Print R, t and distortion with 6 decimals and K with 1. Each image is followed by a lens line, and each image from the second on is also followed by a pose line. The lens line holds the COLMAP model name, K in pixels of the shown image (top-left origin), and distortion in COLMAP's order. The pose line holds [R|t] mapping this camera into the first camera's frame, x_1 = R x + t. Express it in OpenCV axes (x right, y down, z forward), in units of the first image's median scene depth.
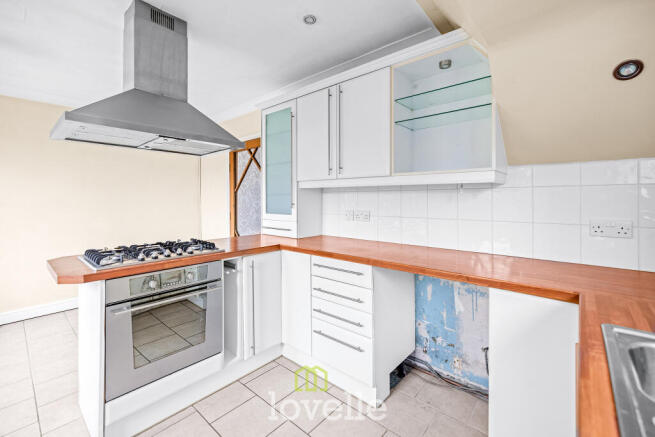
lens RADIAL K [[284.2, 0, 329.6], [0, 284.2, 195.6], [0, 0, 1]] dist [0.000011, -0.000226]
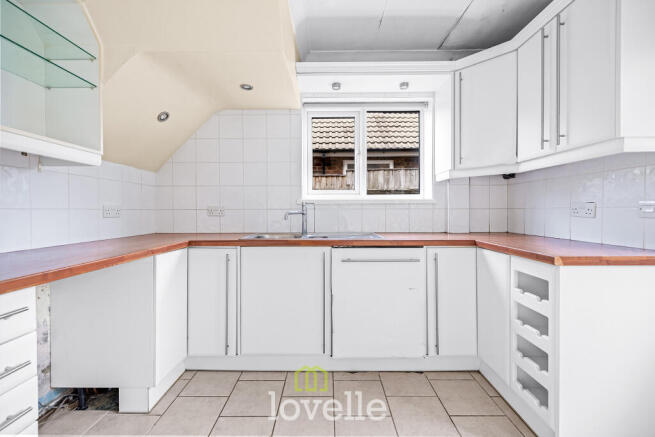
lens RADIAL K [[276.7, 0, 327.1], [0, 276.7, 210.8], [0, 0, 1]] dist [0.001012, 0.000062]
pose [[-0.653265, 0.006582, 0.757101, -0.535511], [0.000596, 0.999966, -0.008179, 0.090323], [-0.757129, -0.004892, -0.653247, 0.788058]]
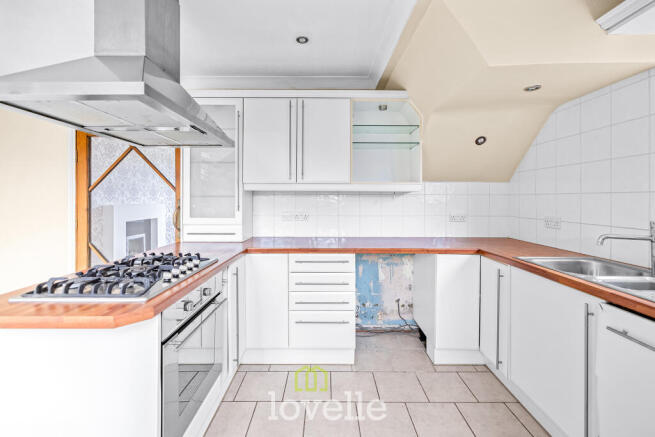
lens RADIAL K [[284.2, 0, 329.6], [0, 284.2, 195.6], [0, 0, 1]] dist [0.000011, -0.000226]
pose [[0.750556, 0.011760, 0.660702, -0.675234], [-0.012619, 0.999914, -0.003462, -0.009682], [-0.660687, -0.005739, 0.750640, 0.094136]]
